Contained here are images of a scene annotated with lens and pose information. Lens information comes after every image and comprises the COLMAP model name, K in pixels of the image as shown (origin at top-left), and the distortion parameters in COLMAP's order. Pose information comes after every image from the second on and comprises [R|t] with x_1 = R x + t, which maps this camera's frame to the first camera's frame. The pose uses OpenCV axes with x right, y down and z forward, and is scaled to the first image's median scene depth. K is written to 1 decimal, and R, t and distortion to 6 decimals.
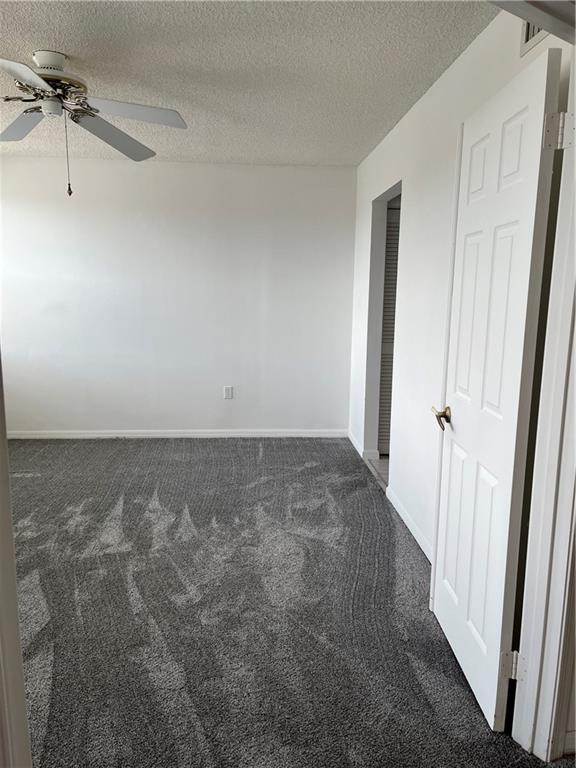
lens RADIAL K [[573.7, 0, 292.5], [0, 573.7, 387.7], [0, 0, 1]] dist [0.016558, -0.044468]
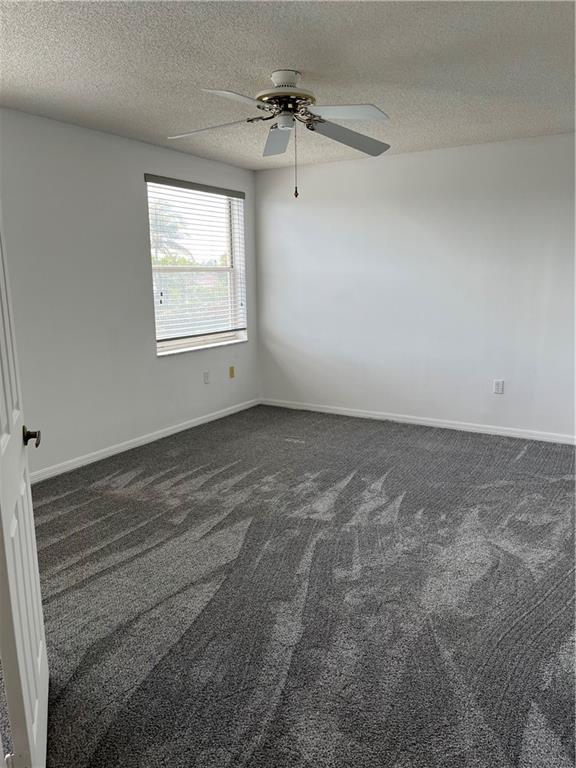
lens RADIAL K [[573.7, 0, 290.3], [0, 573.7, 379.2], [0, 0, 1]] dist [0.016558, -0.044468]
pose [[0.819695, 0.086658, -0.566207, 0.240508], [-0.083528, 0.996007, 0.031515, -0.009714], [0.566677, 0.021461, 0.823661, 0.058631]]
